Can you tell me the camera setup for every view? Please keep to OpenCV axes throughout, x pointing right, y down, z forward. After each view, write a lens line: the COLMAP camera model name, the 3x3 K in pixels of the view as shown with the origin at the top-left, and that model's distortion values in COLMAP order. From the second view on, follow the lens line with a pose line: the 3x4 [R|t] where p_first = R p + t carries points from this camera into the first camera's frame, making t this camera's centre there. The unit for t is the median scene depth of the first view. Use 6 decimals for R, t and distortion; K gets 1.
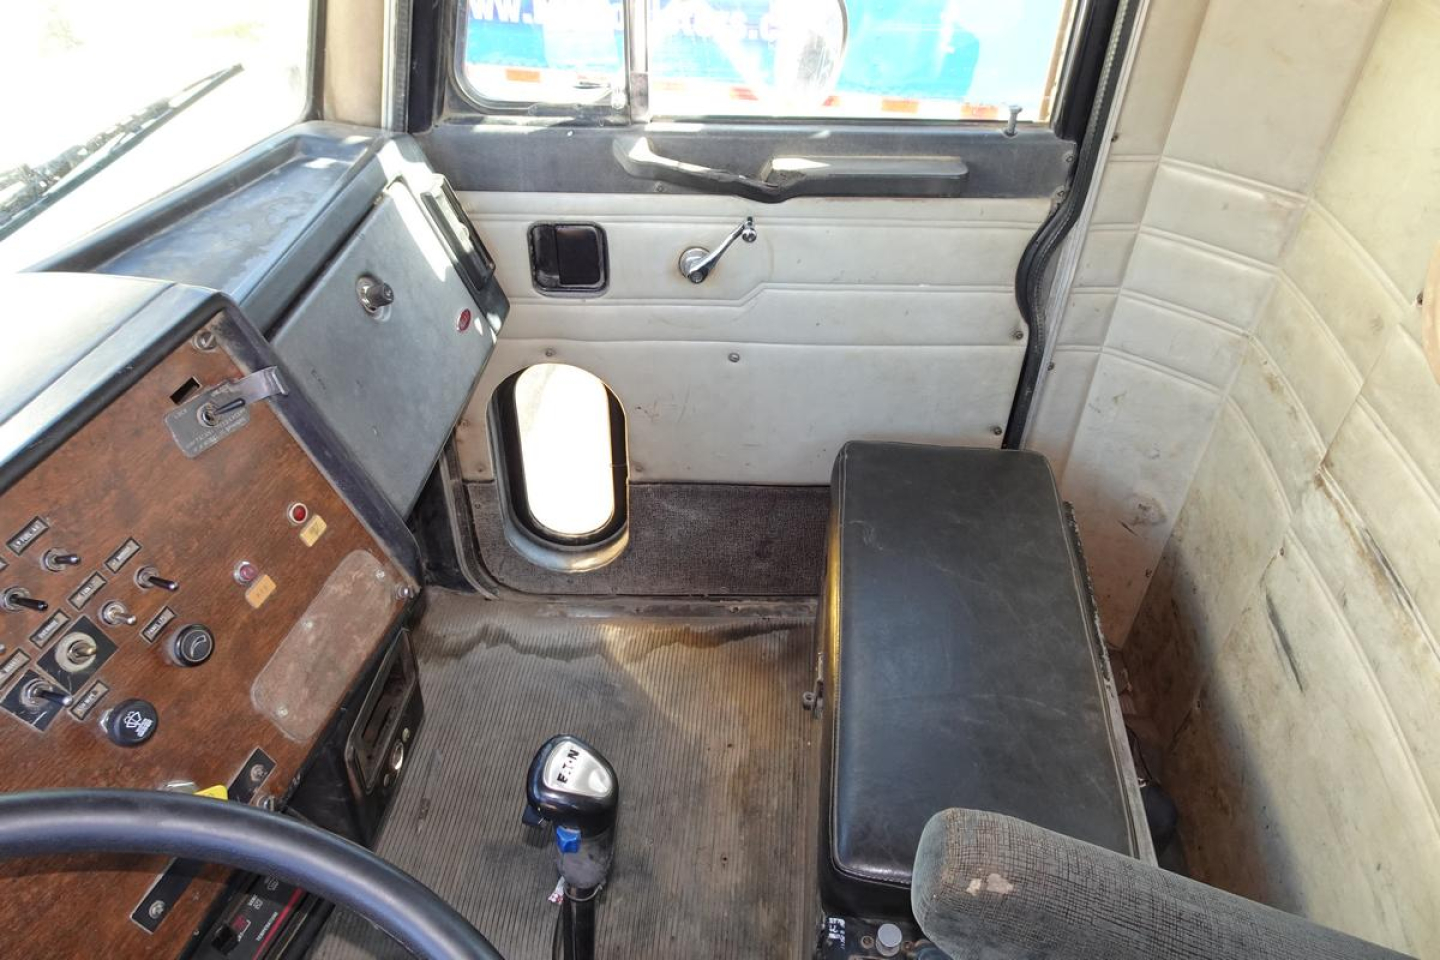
lens RADIAL K [[1048.0, 0, 717.2], [0, 1048.0, 455.0], [0, 0, 1]] dist [0.023377, -0.000293]
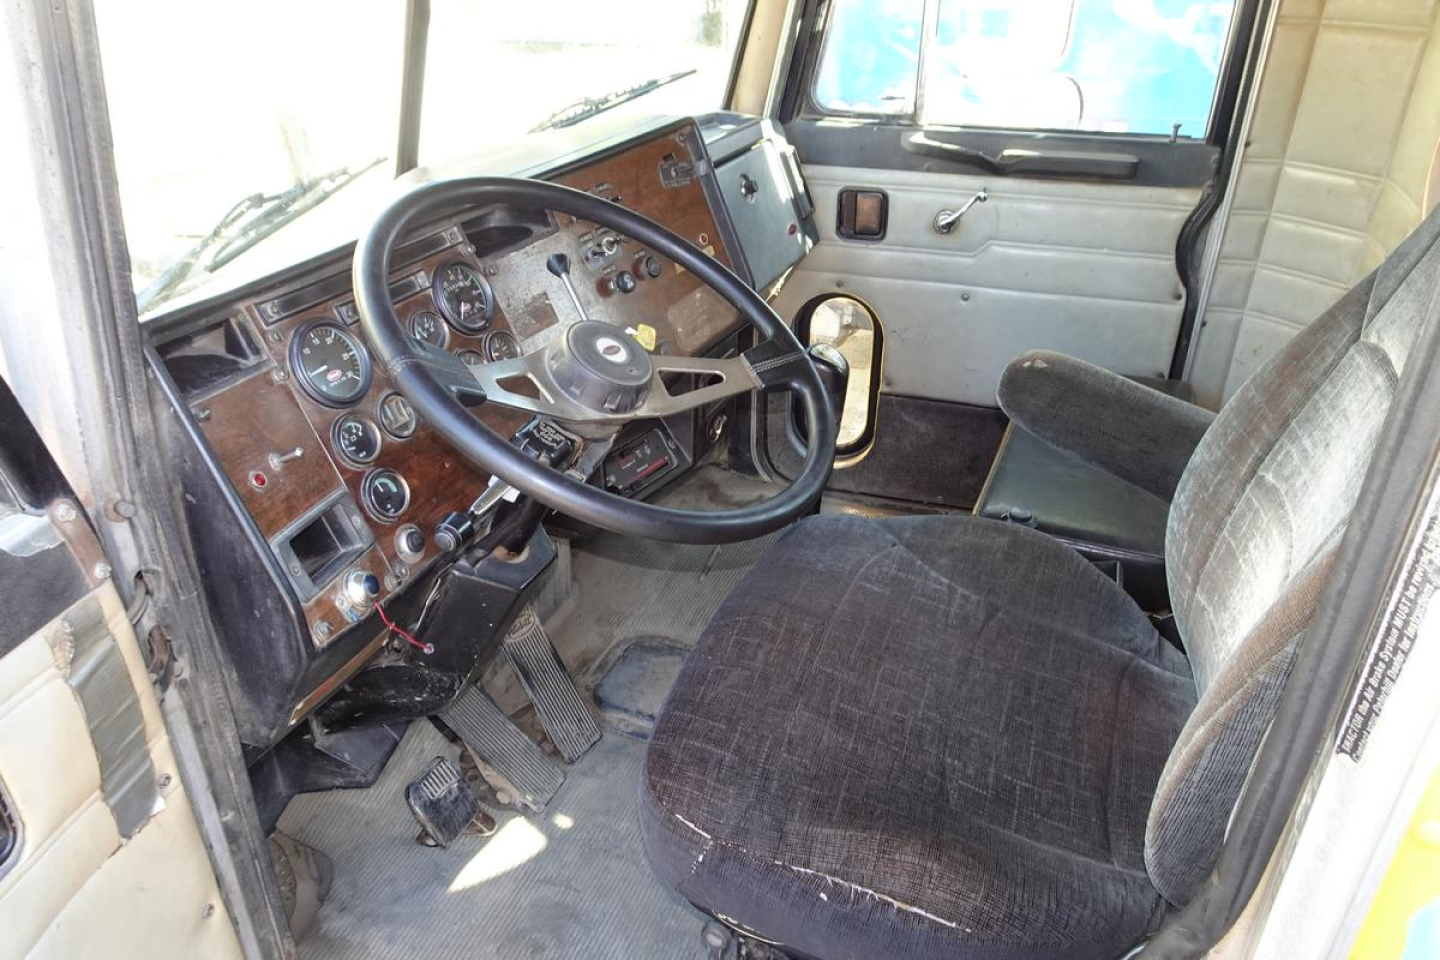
lens RADIAL K [[1096.8, 0, 720.0], [0, 1096.8, 480.0], [0, 0, 1]] dist [0.037821, 0.002347]
pose [[0.958668, 0.121283, -0.257384, 0.123384], [-0.173047, 0.966596, -0.189067, 0.541643], [0.225856, 0.225792, 0.947632, -0.495352]]
